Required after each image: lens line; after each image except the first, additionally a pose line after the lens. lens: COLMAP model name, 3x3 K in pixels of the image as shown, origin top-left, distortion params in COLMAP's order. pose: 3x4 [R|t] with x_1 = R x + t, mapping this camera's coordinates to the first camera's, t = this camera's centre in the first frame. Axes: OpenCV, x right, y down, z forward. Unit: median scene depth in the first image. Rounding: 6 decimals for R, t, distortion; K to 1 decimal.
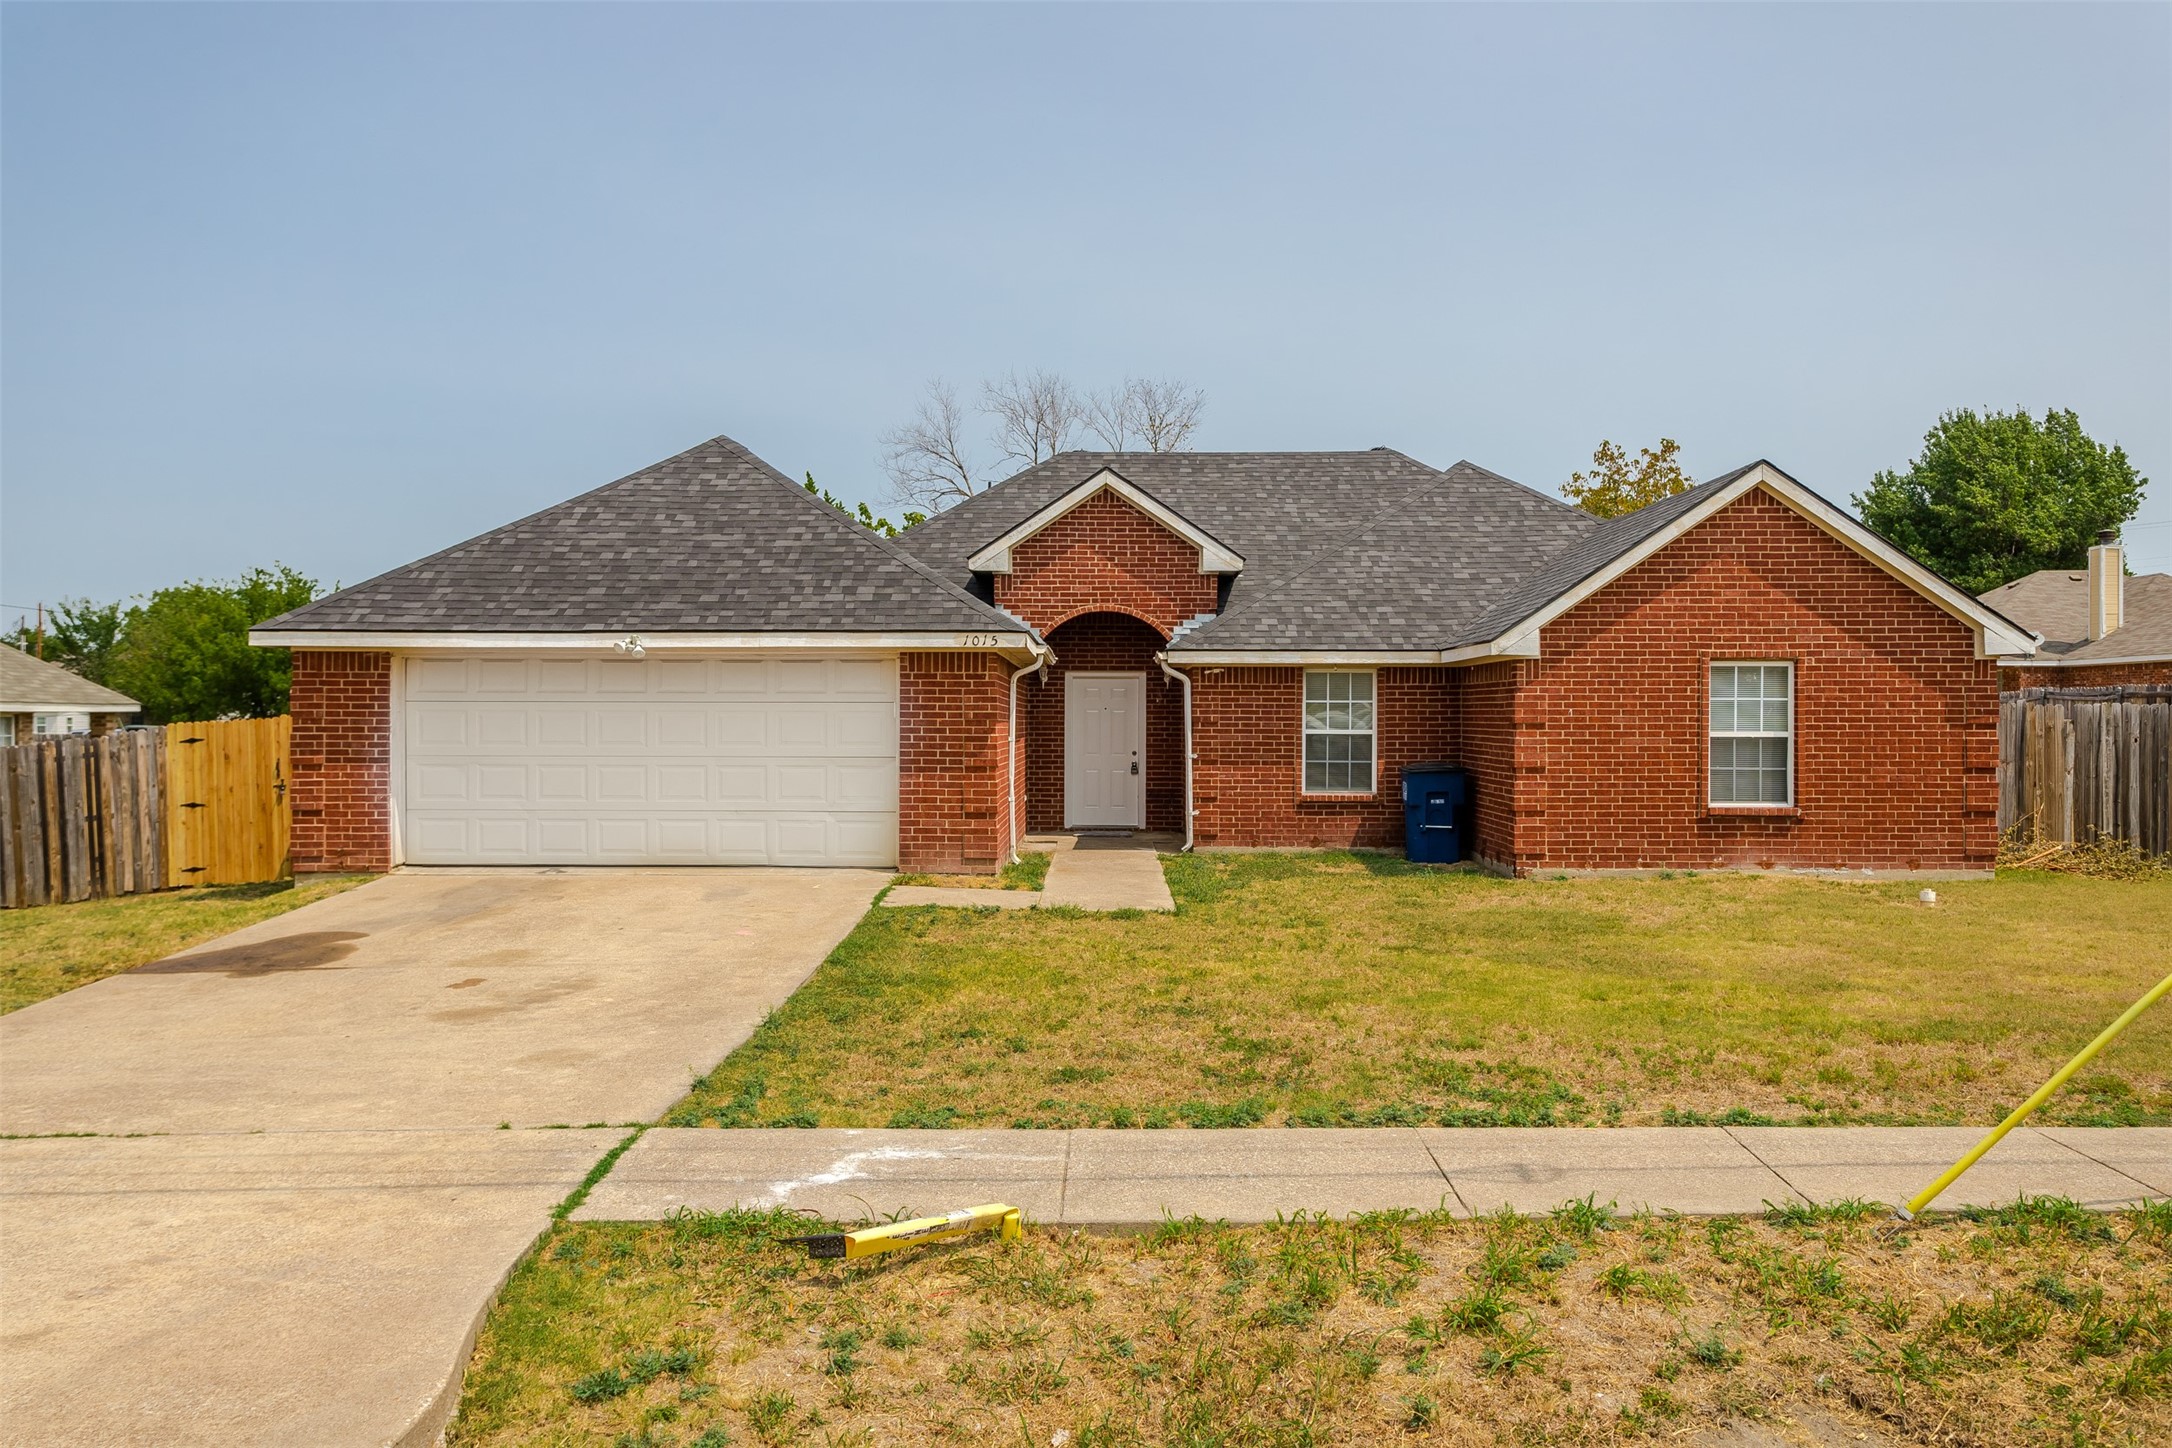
lens RADIAL K [[1661.7, 0, 1064.6], [0, 1661.7, 649.5], [0, 0, 1]] dist [-0.000800, 0.001220]
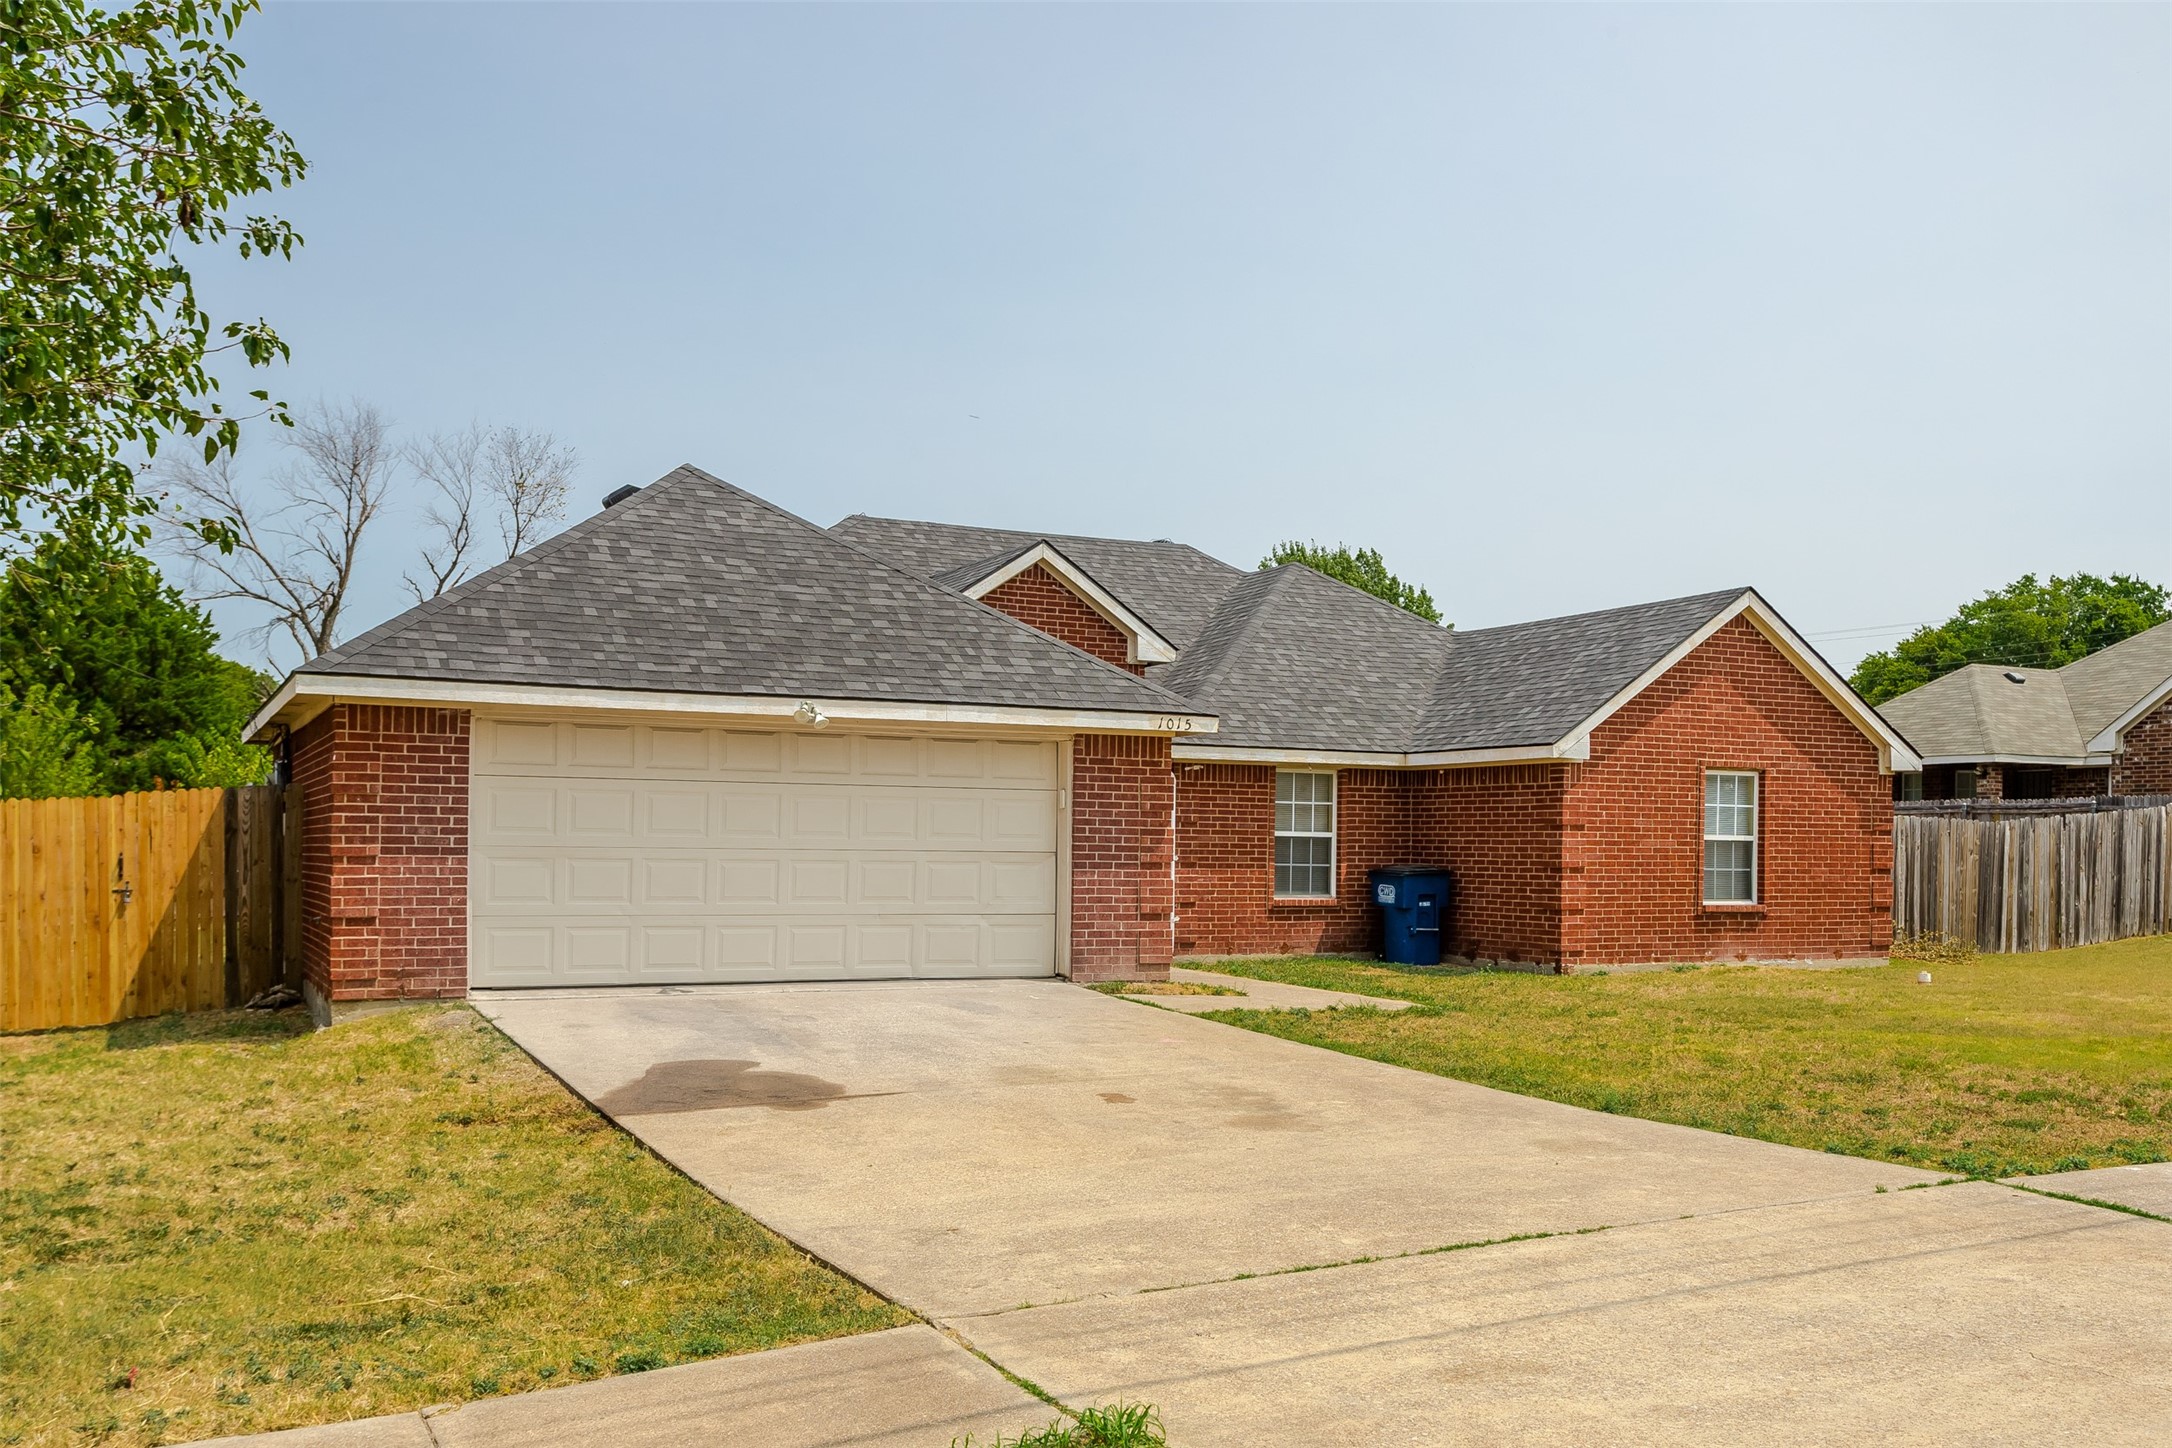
lens RADIAL K [[1890.7, 0, 1088.2], [0, 1890.7, 737.3], [0, 0, 1]] dist [-0.013170, -0.012948]
pose [[0.889077, 0.034980, 0.456420, -0.528552], [-0.028532, 0.999372, -0.021014, 0.023341], [-0.456868, 0.005661, 0.889516, 0.091705]]
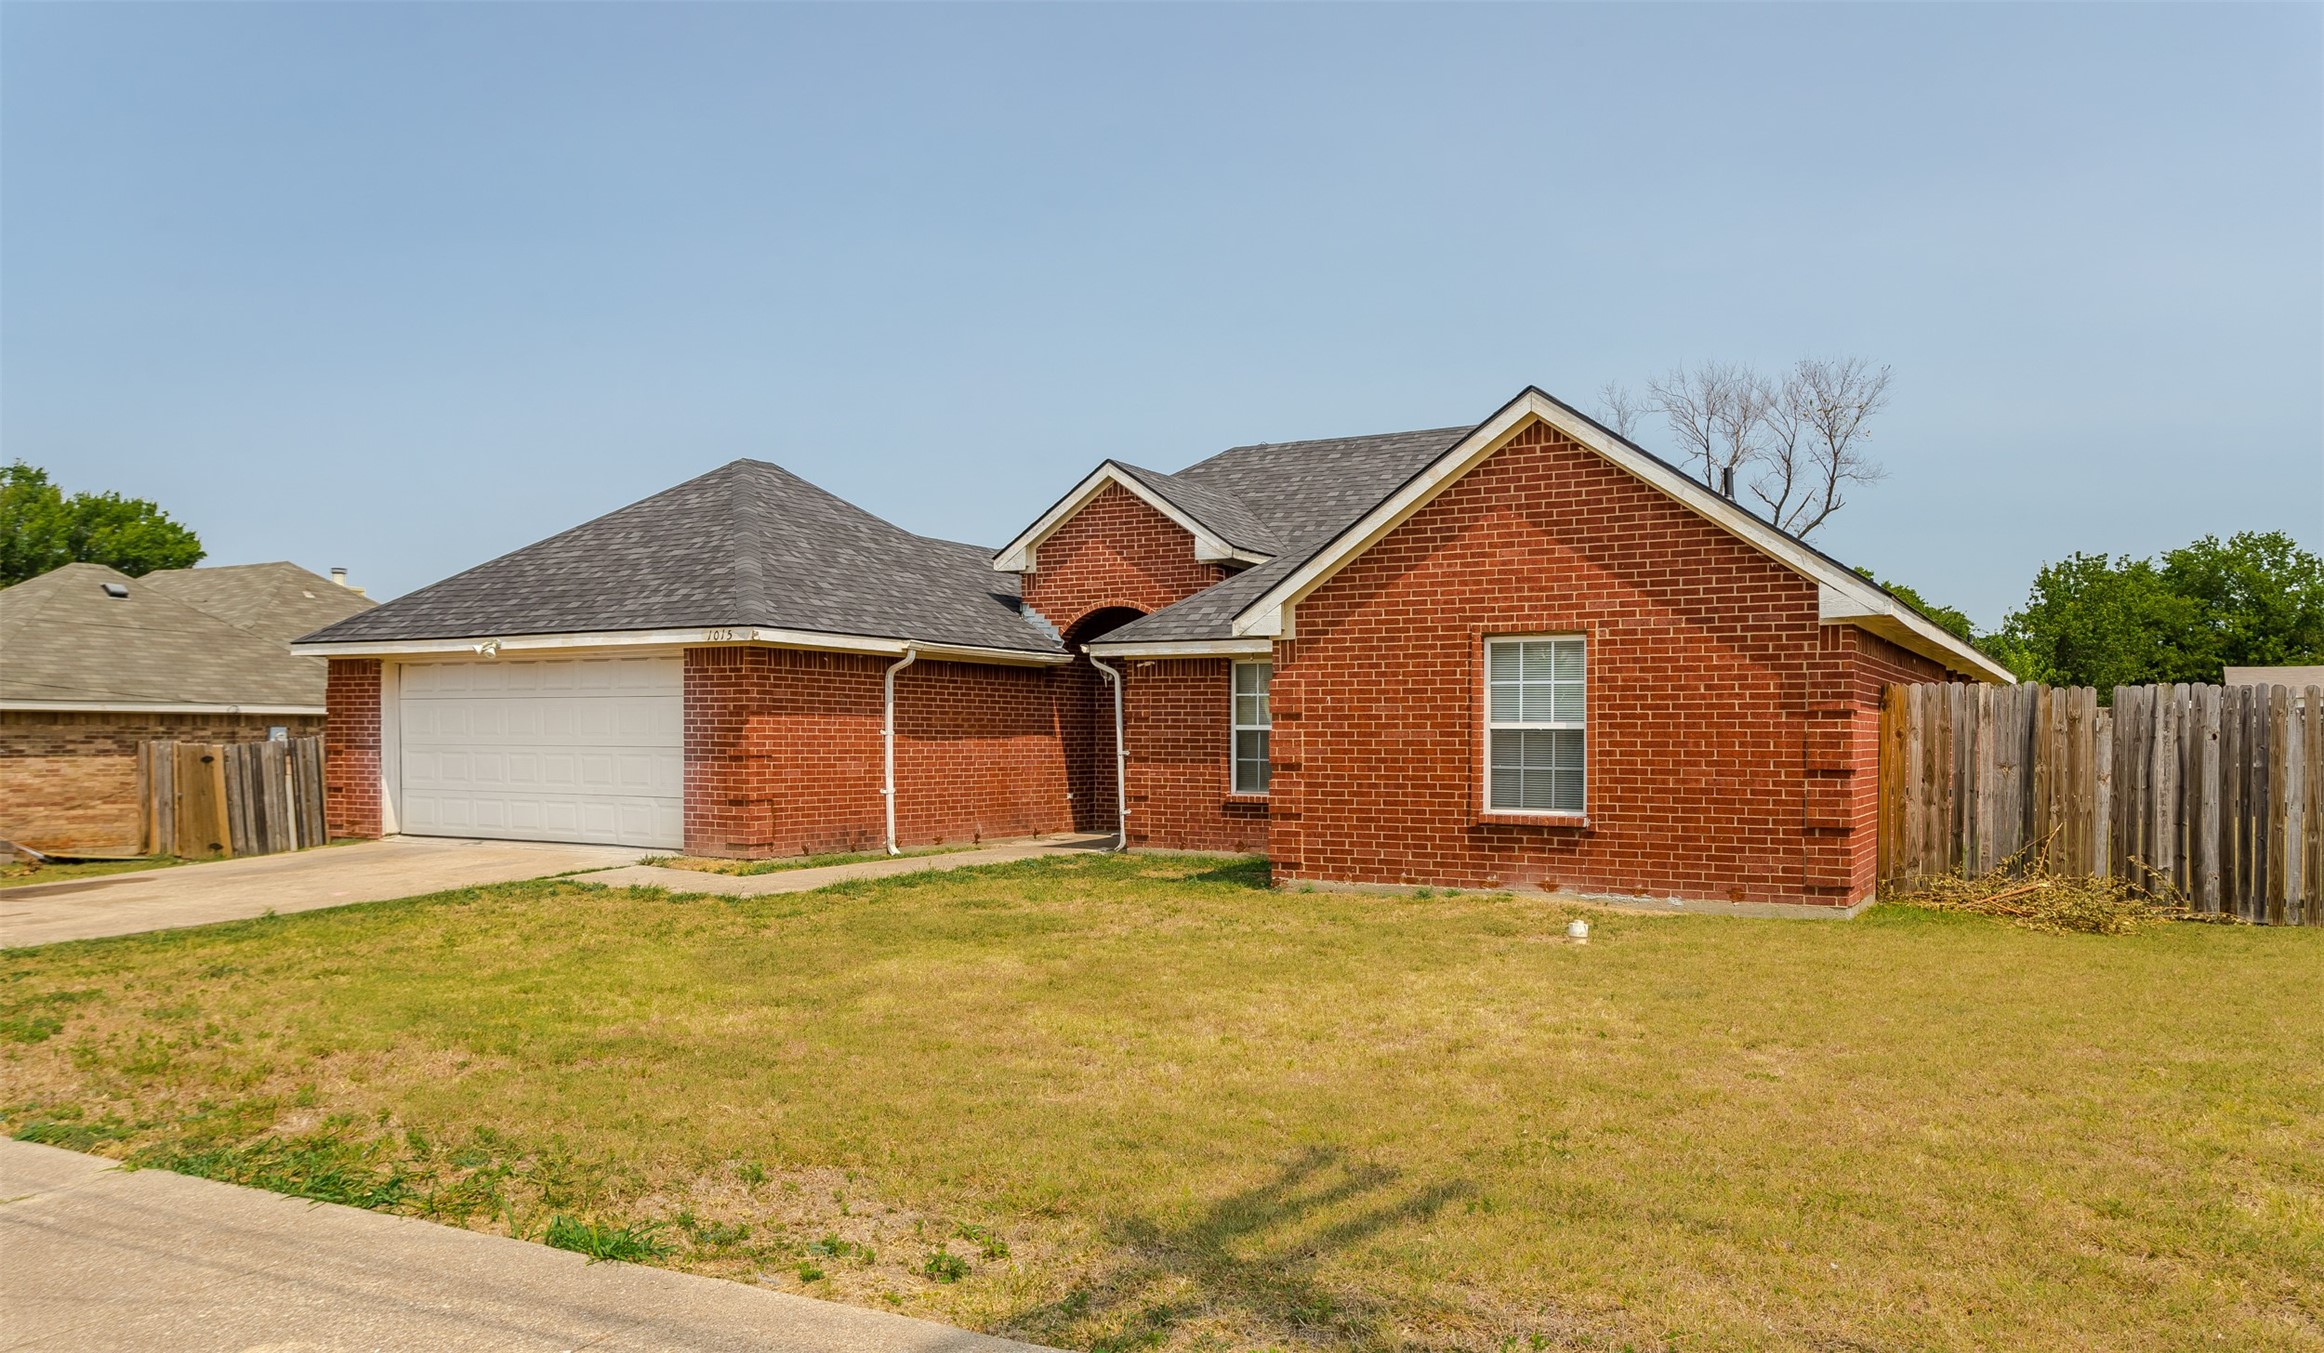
lens RADIAL K [[1606.6, 0, 1163.0], [0, 1606.6, 689.5], [0, 0, 1]] dist [-0.006303, 0.001512]
pose [[0.884811, -0.011583, -0.465806, 0.619037], [0.017079, 0.999825, 0.007579, 0.024357], [0.465637, -0.014662, 0.884854, 0.221127]]
